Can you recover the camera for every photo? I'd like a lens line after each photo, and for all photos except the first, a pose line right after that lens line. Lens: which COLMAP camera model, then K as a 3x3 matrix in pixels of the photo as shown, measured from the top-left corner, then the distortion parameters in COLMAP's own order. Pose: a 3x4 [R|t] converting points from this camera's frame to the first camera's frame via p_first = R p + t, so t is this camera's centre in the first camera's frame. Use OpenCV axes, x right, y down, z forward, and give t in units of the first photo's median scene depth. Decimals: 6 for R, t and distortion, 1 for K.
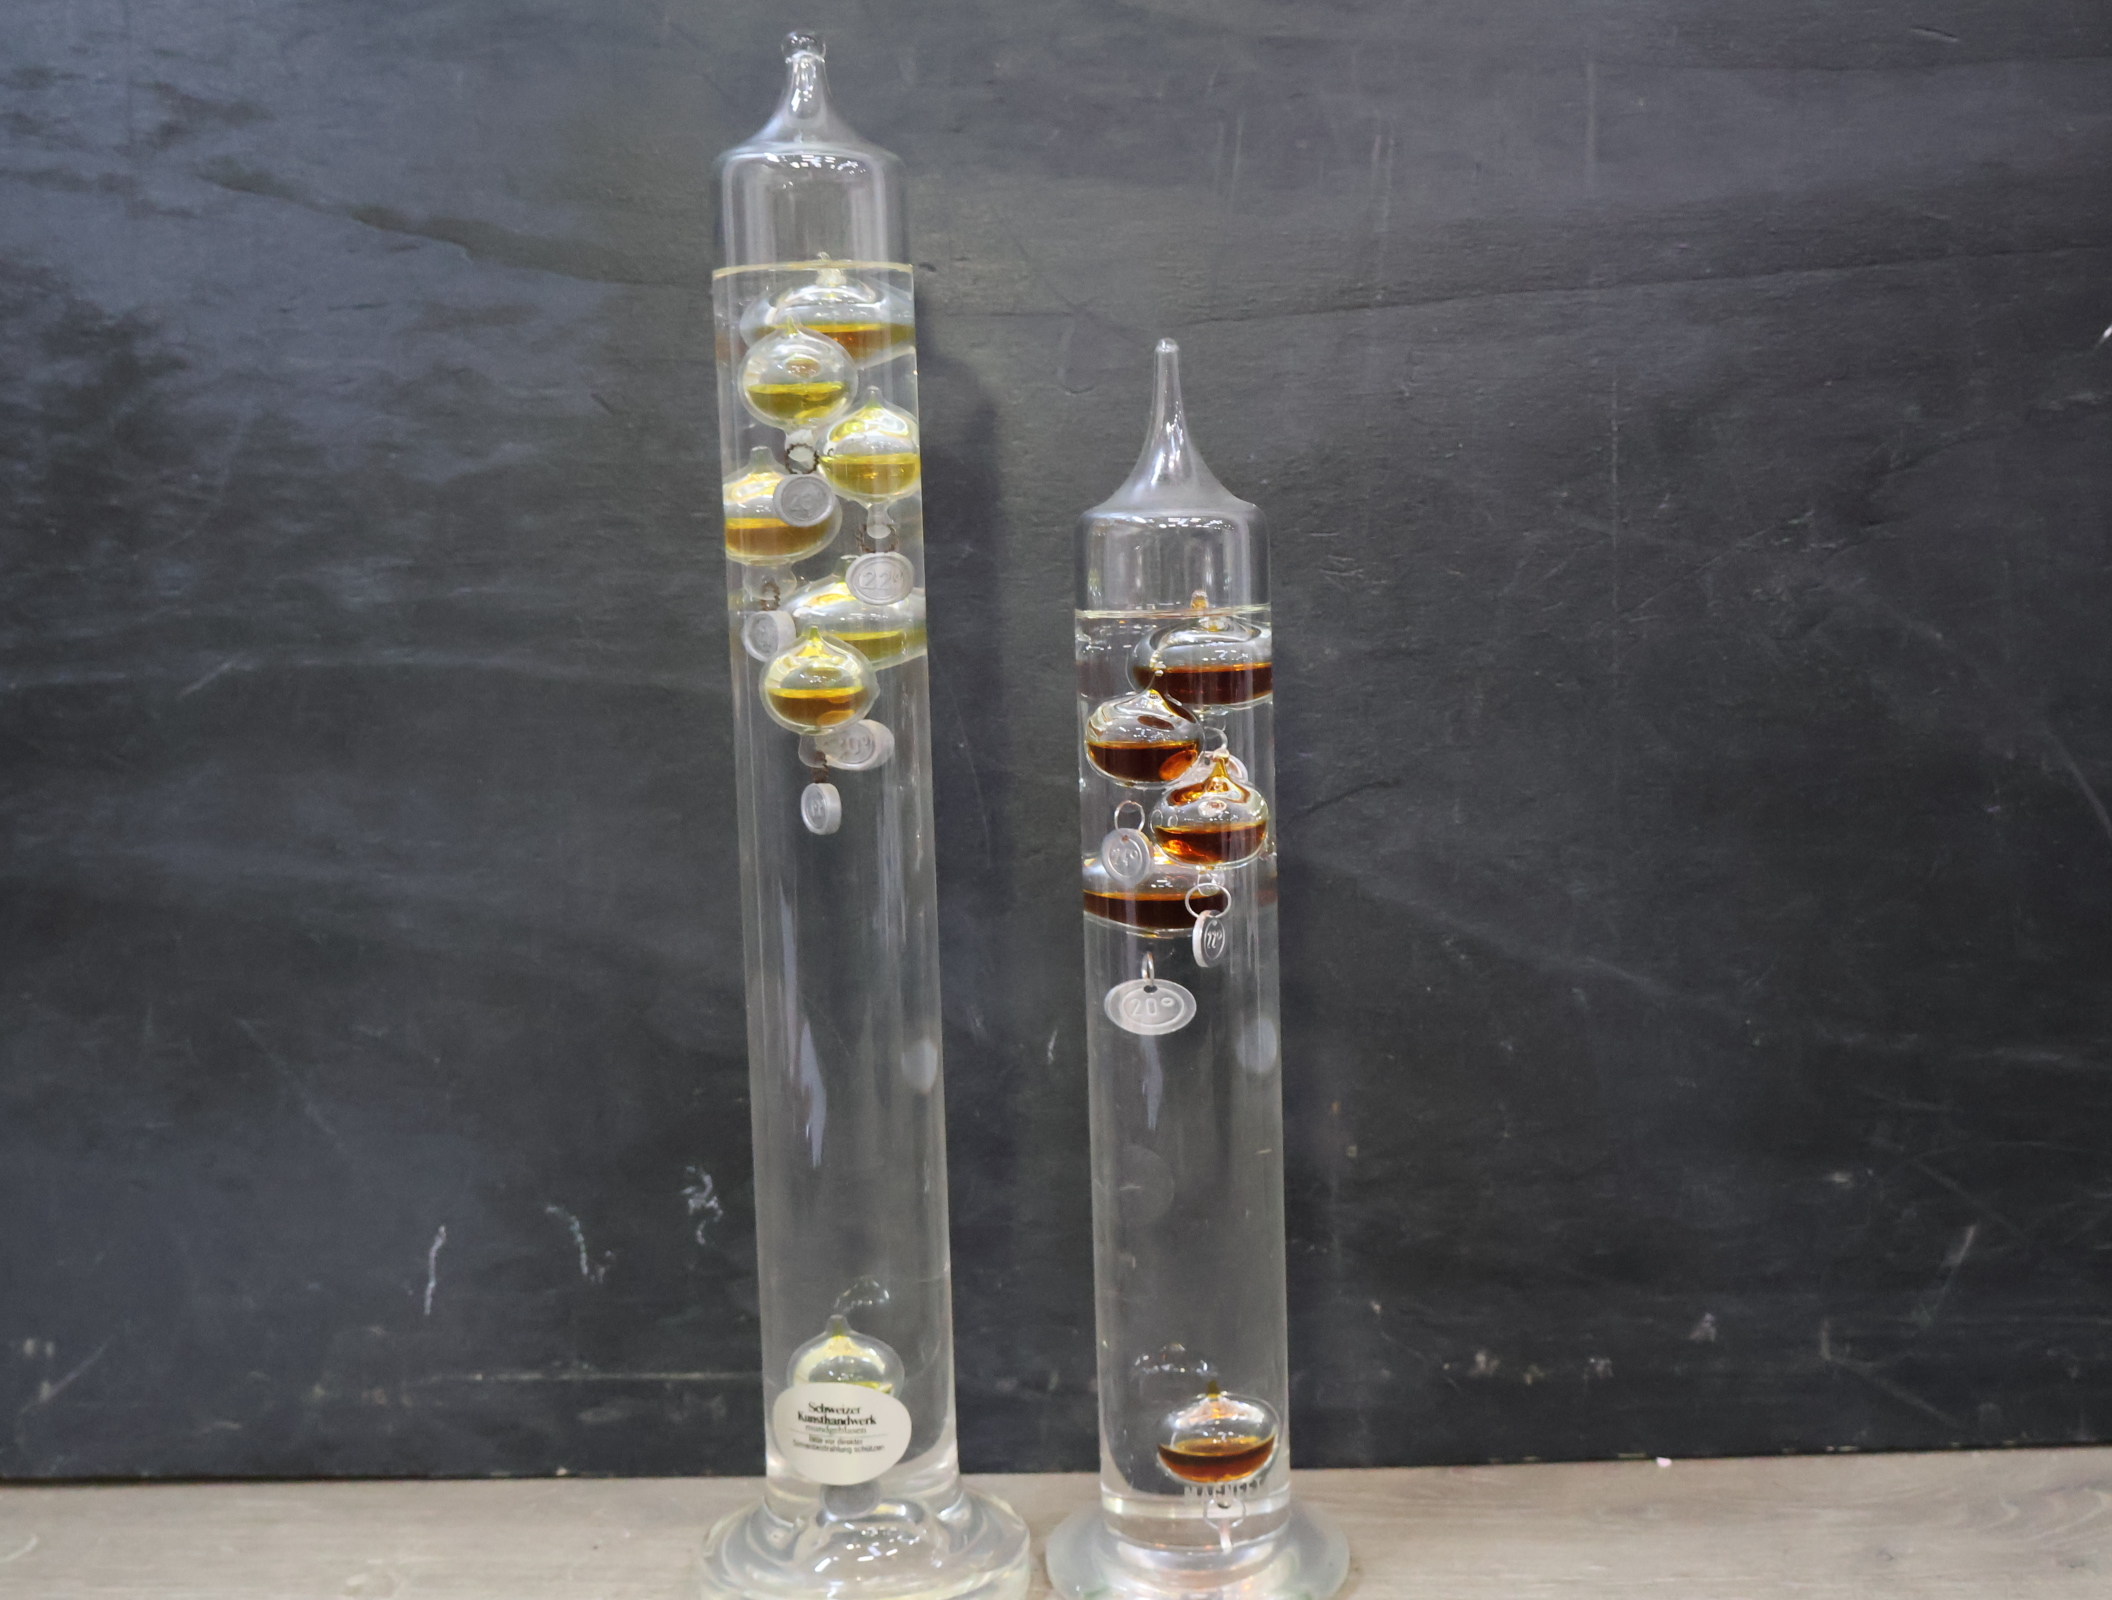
lens RADIAL K [[2560.8, 0, 1048.6], [0, 2560.8, 791.4], [0, 0, 1]] dist [-0.001892, -0.004529]
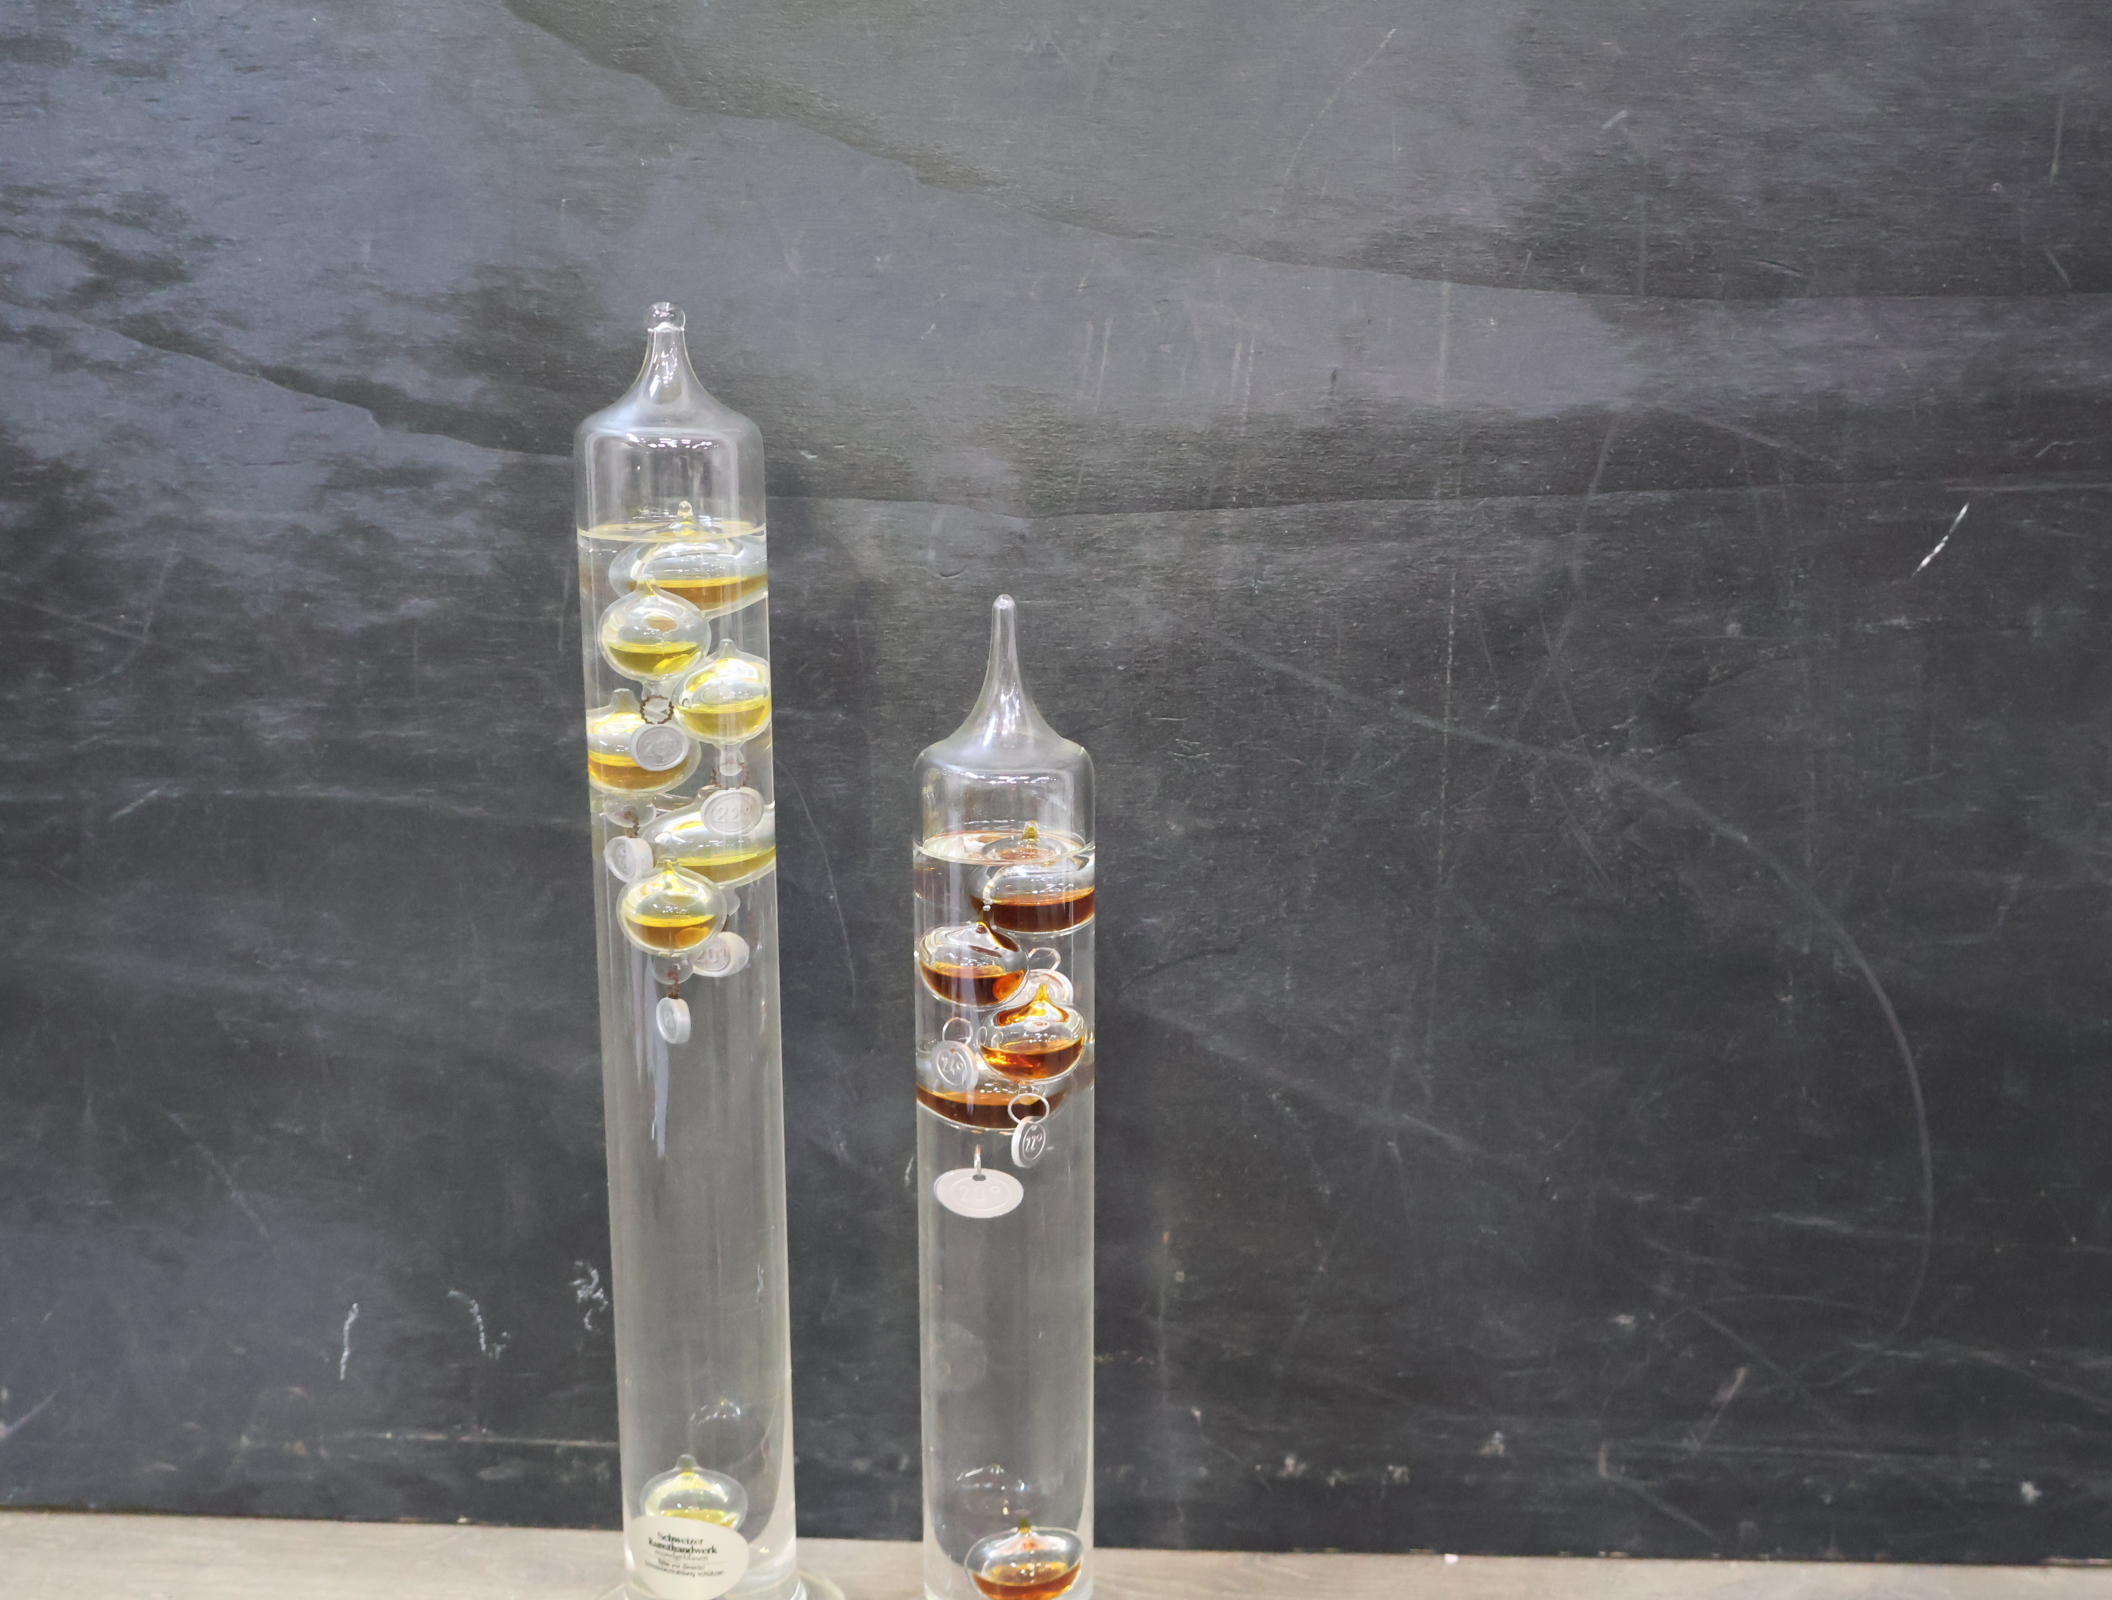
lens RADIAL K [[2566.6, 0, 1056.0], [0, 2566.6, 800.0], [0, 0, 1]] dist [0.006149, -0.046241]
pose [[0.999204, 0.035551, -0.018110, 0.078861], [-0.032910, 0.991014, 0.129649, -0.202972], [0.022556, -0.128950, 0.991395, -0.062131]]
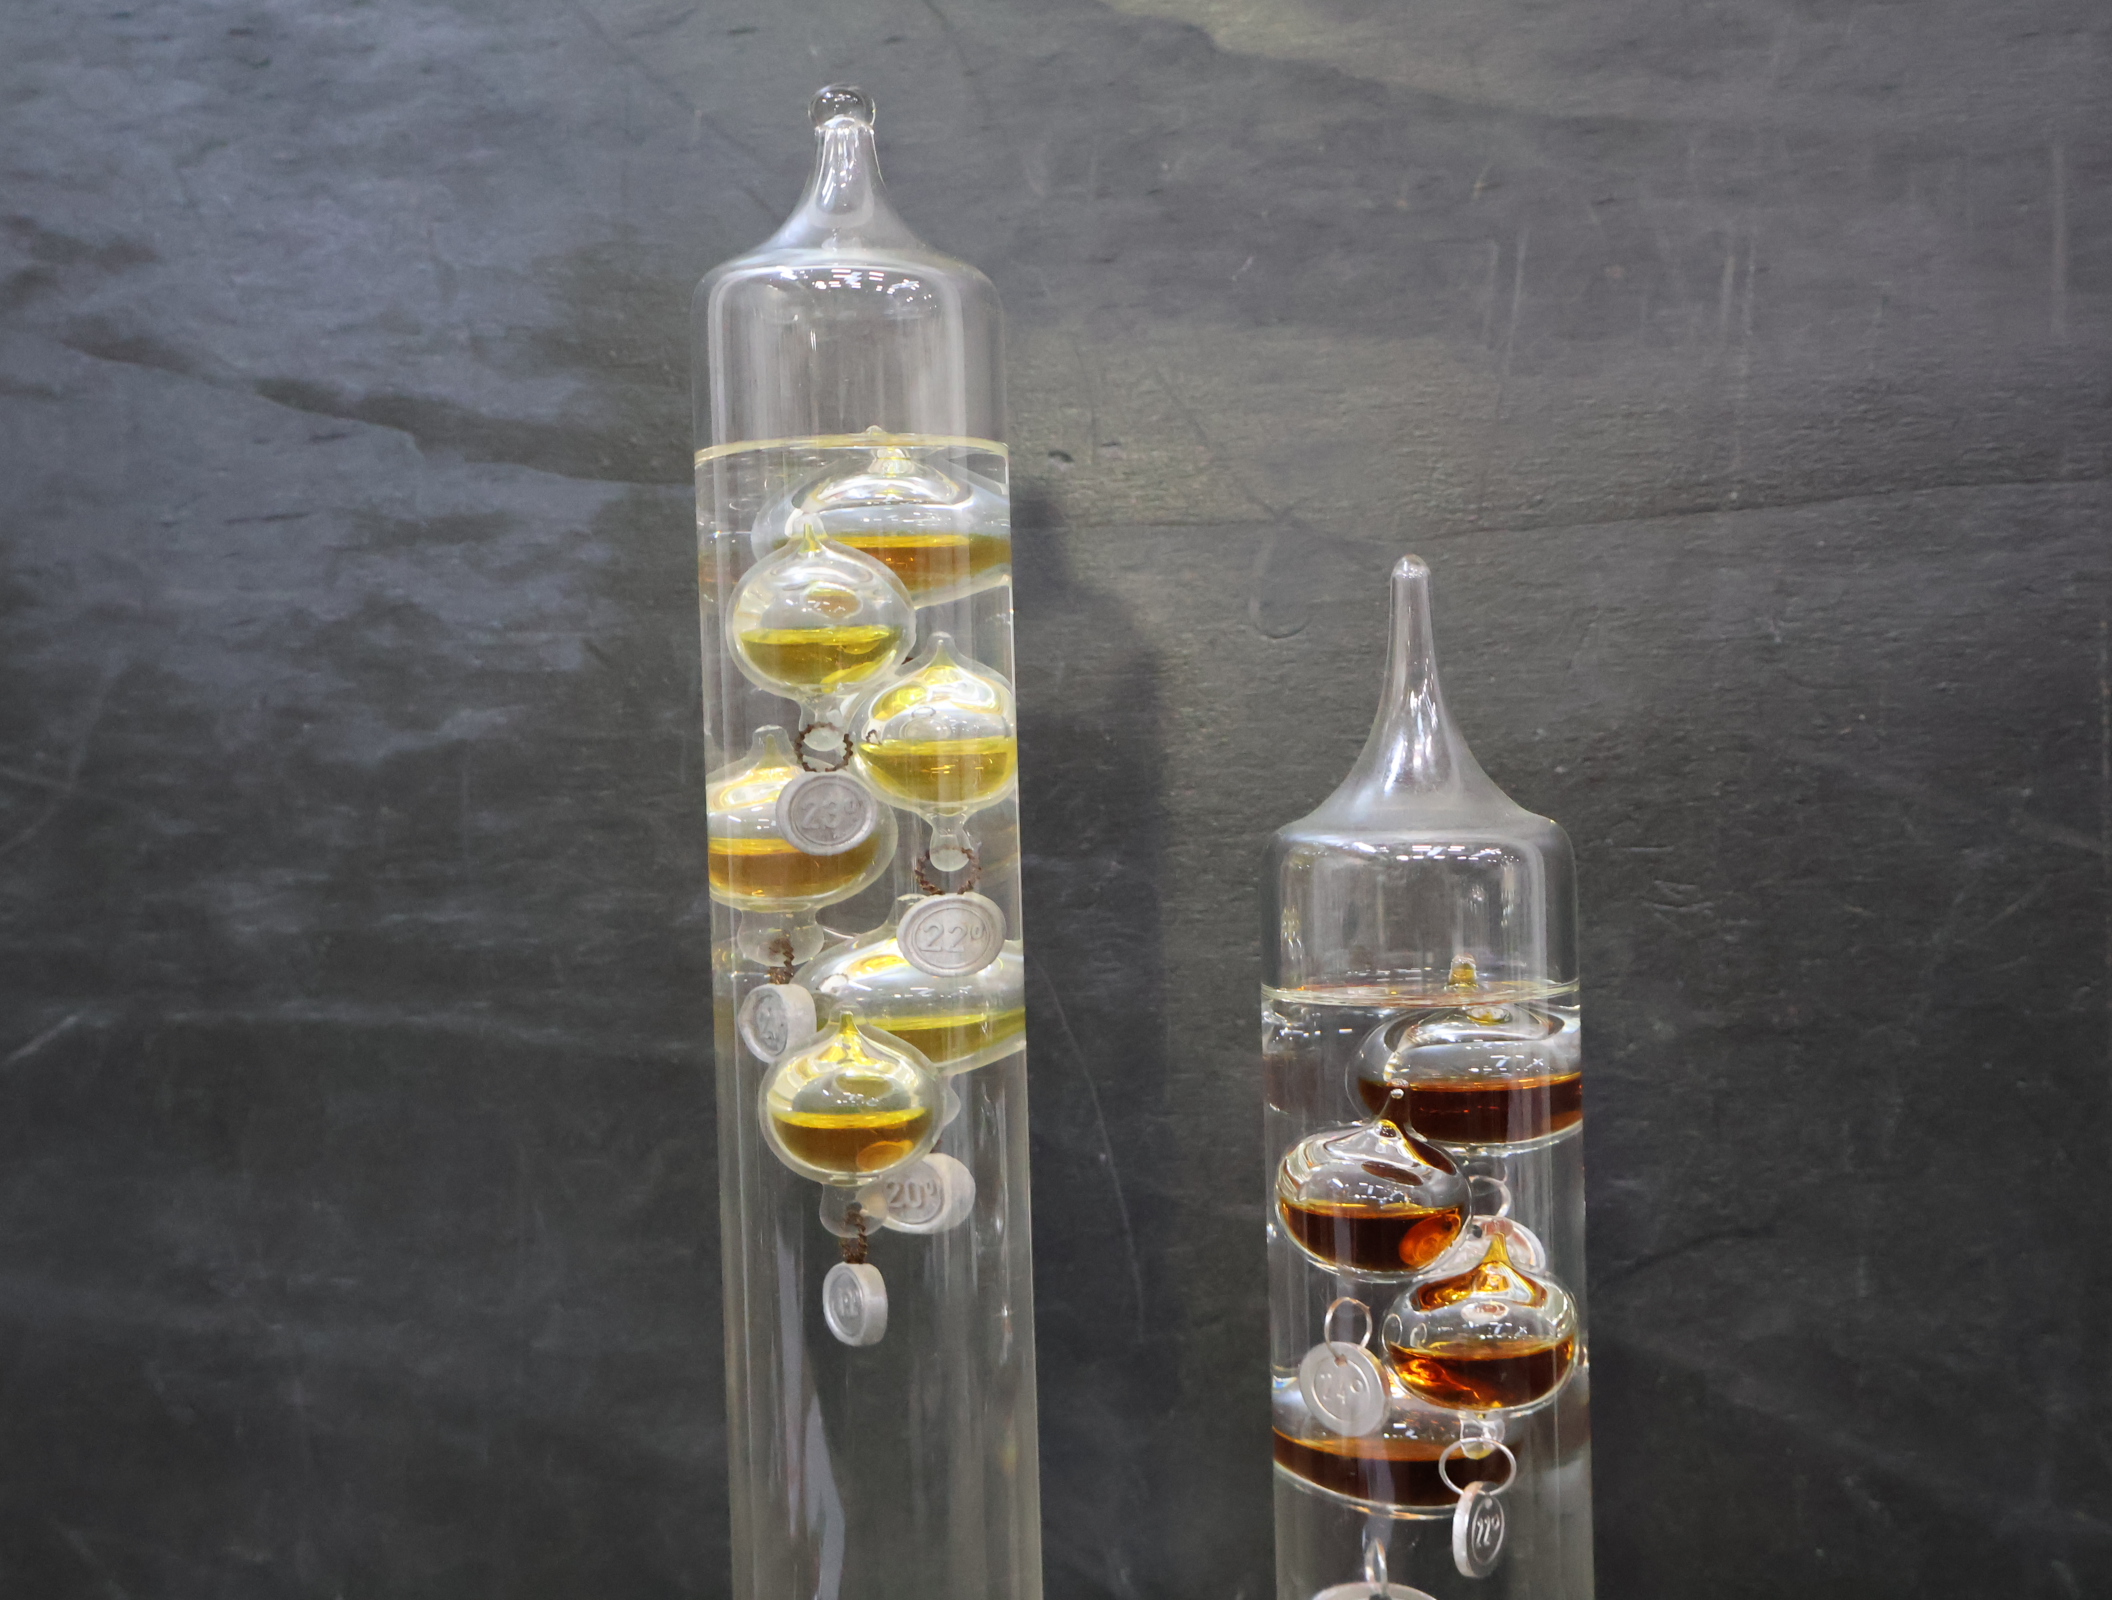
lens RADIAL K [[2559.9, 0, 1048.7], [0, 2559.9, 808.9], [0, 0, 1]] dist [0.002367, -0.005966]
pose [[0.995312, 0.005605, -0.096559, 0.016327], [-0.013479, 0.996616, -0.081080, -0.054891], [0.095778, 0.082001, 0.992019, 0.326377]]
